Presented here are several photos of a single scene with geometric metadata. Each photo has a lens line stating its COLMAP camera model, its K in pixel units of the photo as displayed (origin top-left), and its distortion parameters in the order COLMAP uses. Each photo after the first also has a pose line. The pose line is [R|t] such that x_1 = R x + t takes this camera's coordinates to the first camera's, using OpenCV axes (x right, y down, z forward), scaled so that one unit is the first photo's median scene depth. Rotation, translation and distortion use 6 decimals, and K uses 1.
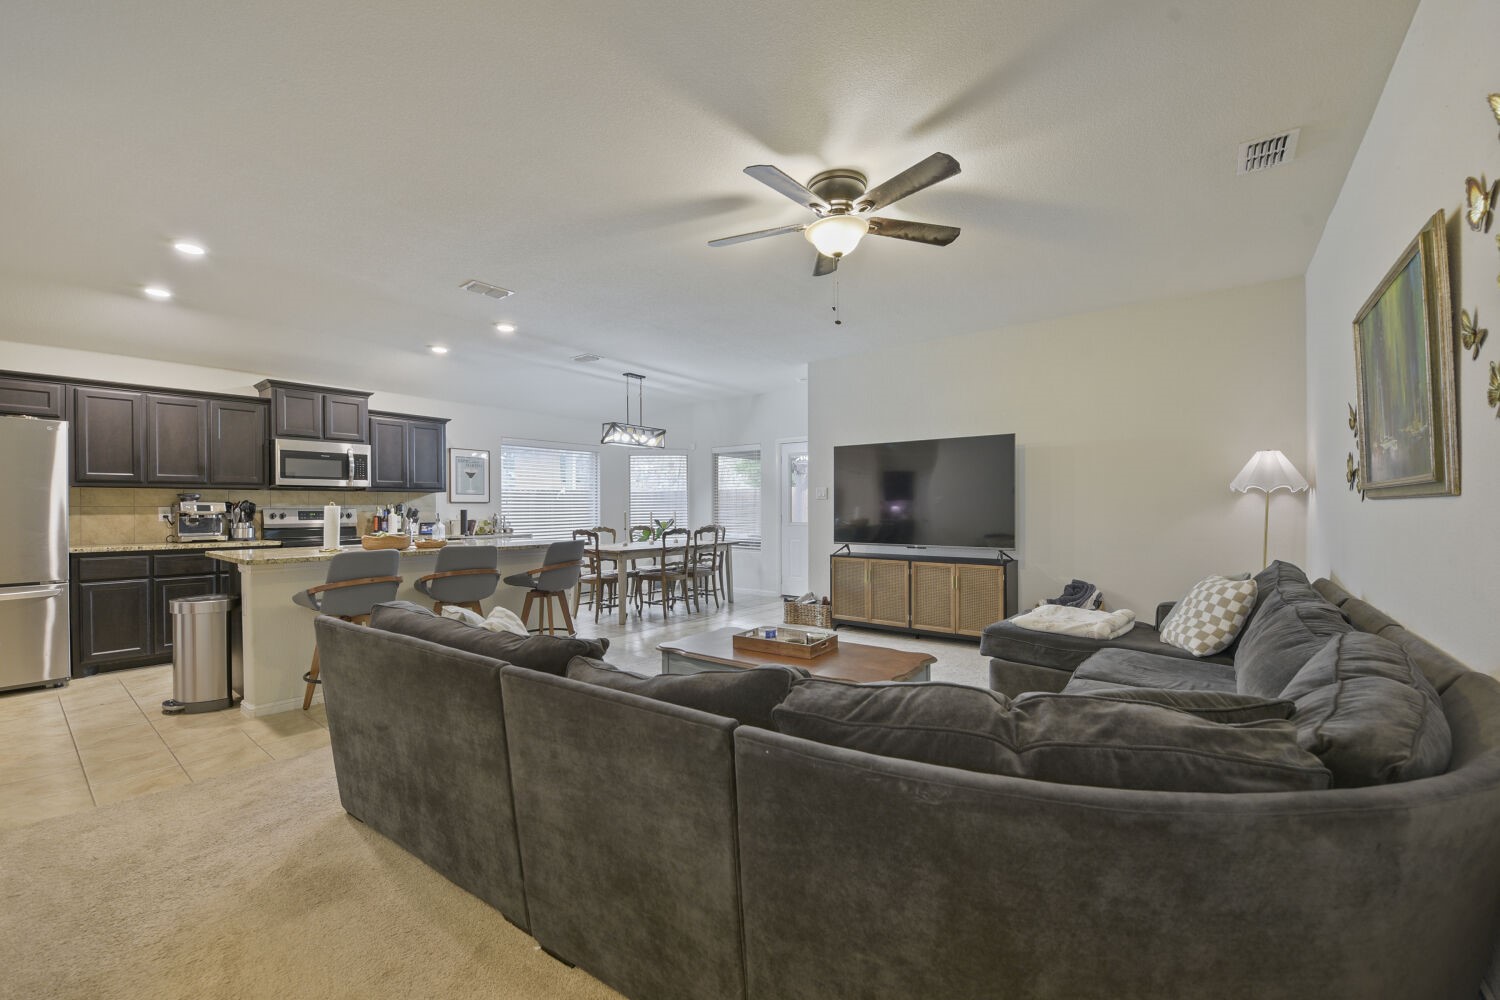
lens RADIAL K [[598.9, 0, 740.4], [0, 598.9, 498.9], [0, 0, 1]] dist [0.003146, -0.001491]
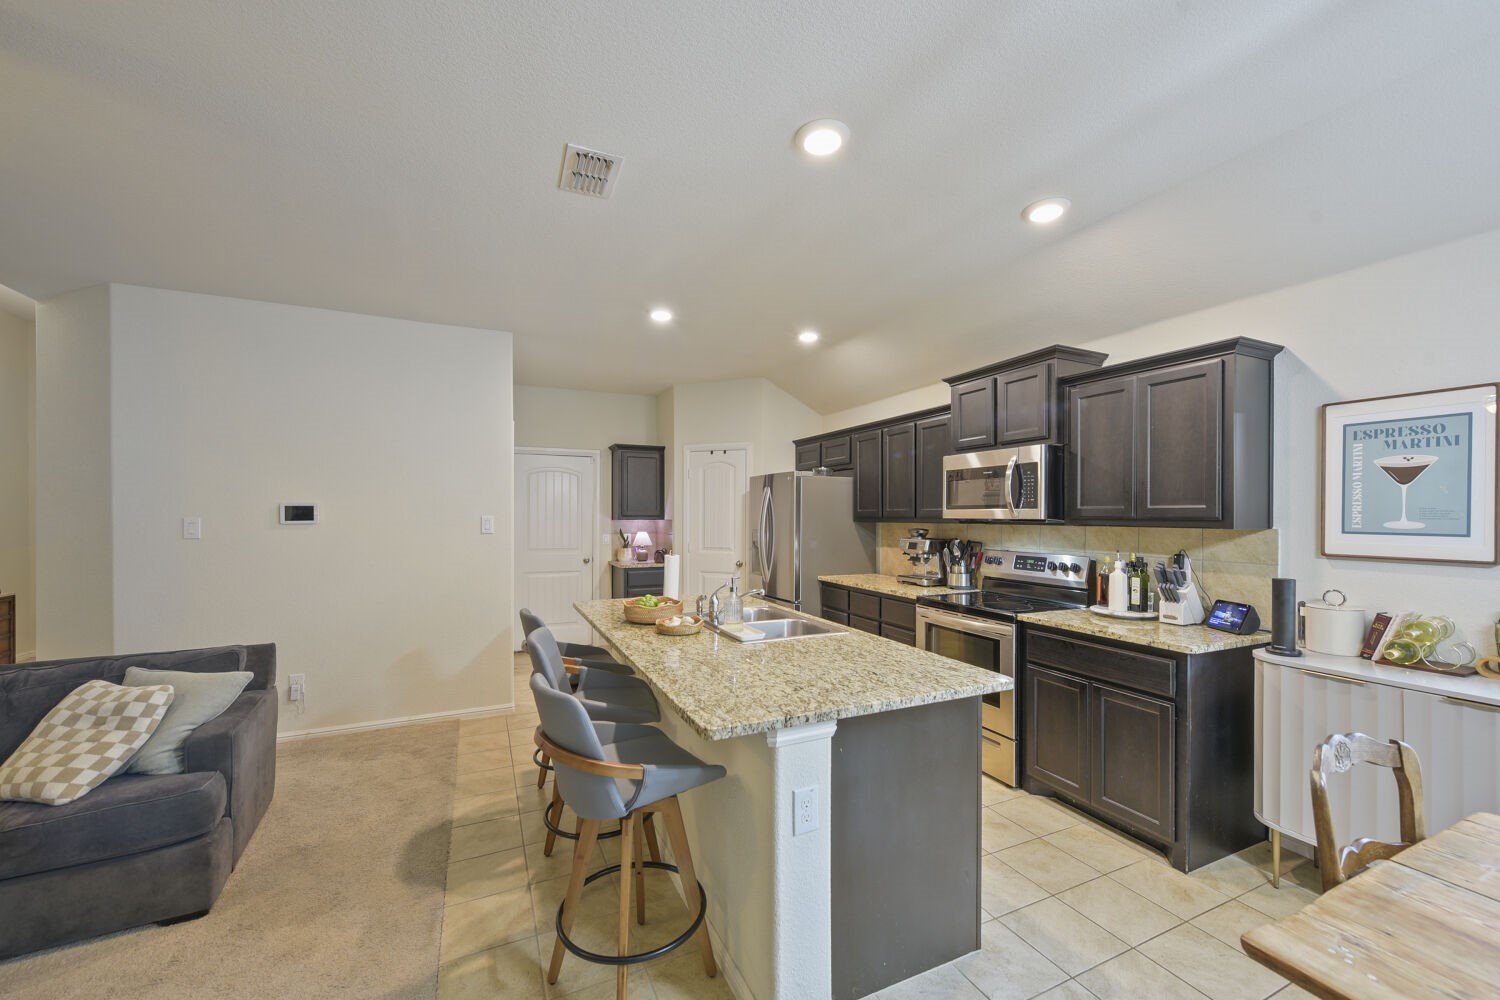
lens RADIAL K [[598.9, 0, 768.1], [0, 598.9, 512.1], [0, 0, 1]] dist [0.003146, -0.001491]
pose [[-0.436166, 0.001412, -0.899865, -0.008809], [0.012637, 0.999910, -0.004556, -0.028259], [0.899778, -0.013359, -0.436144, 1.045026]]
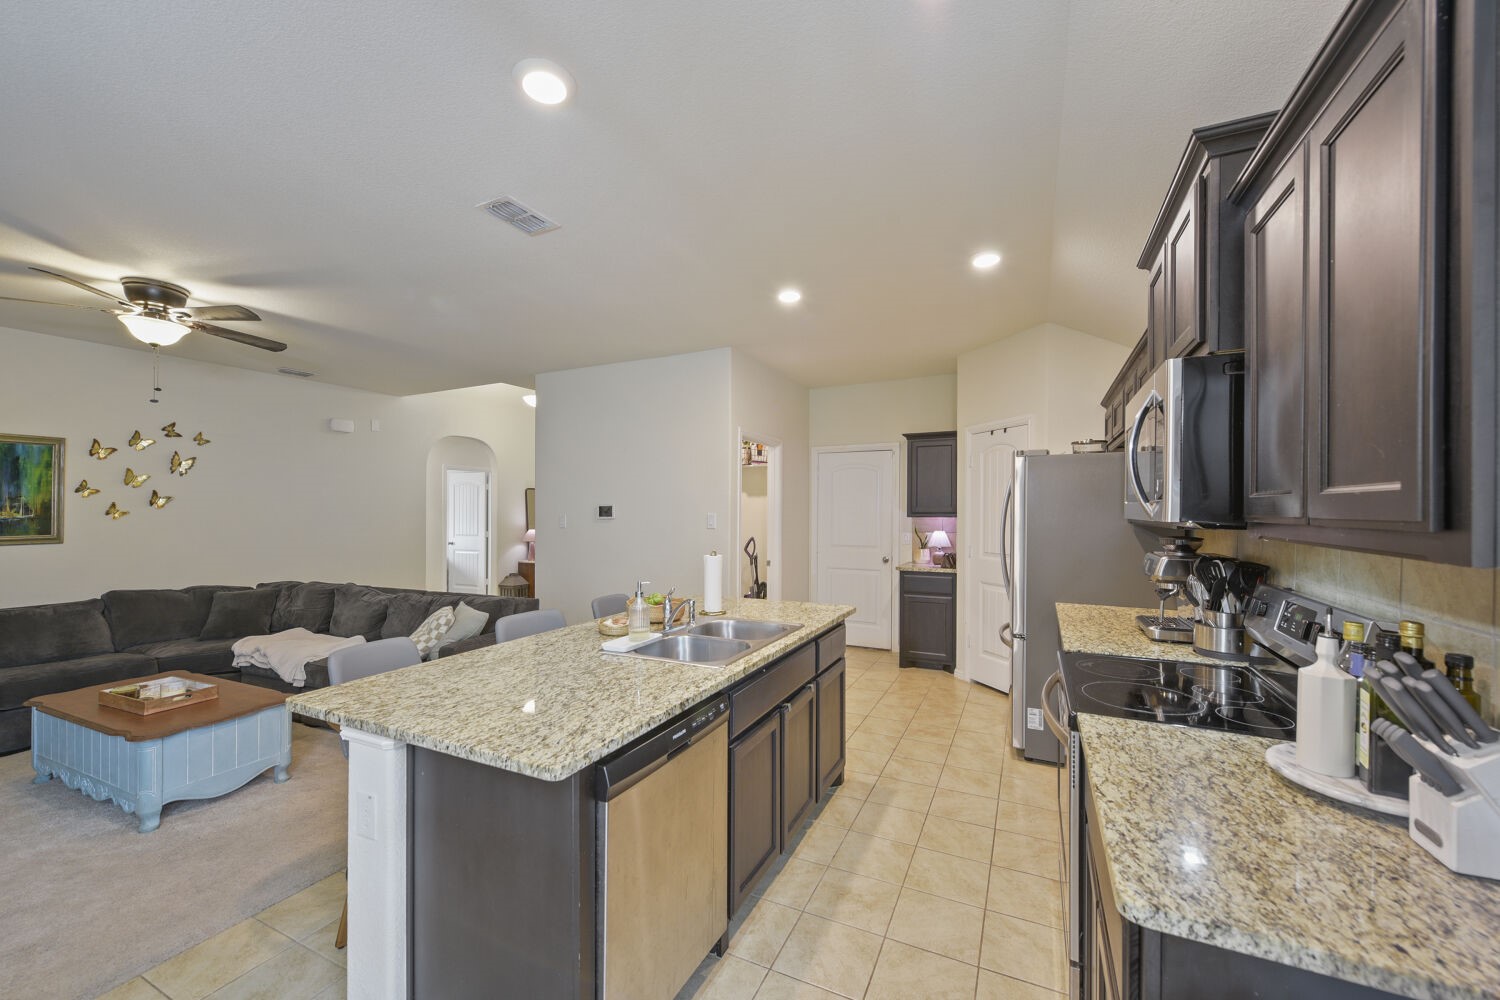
lens RADIAL K [[598.9, 0, 741.1], [0, 598.9, 515.4], [0, 0, 1]] dist [0.003146, -0.001491]
pose [[-0.979637, 0.009157, -0.200568, -0.407928], [0.010144, 0.999941, -0.003894, -0.024945], [0.200521, -0.005849, -0.979672, 1.256769]]
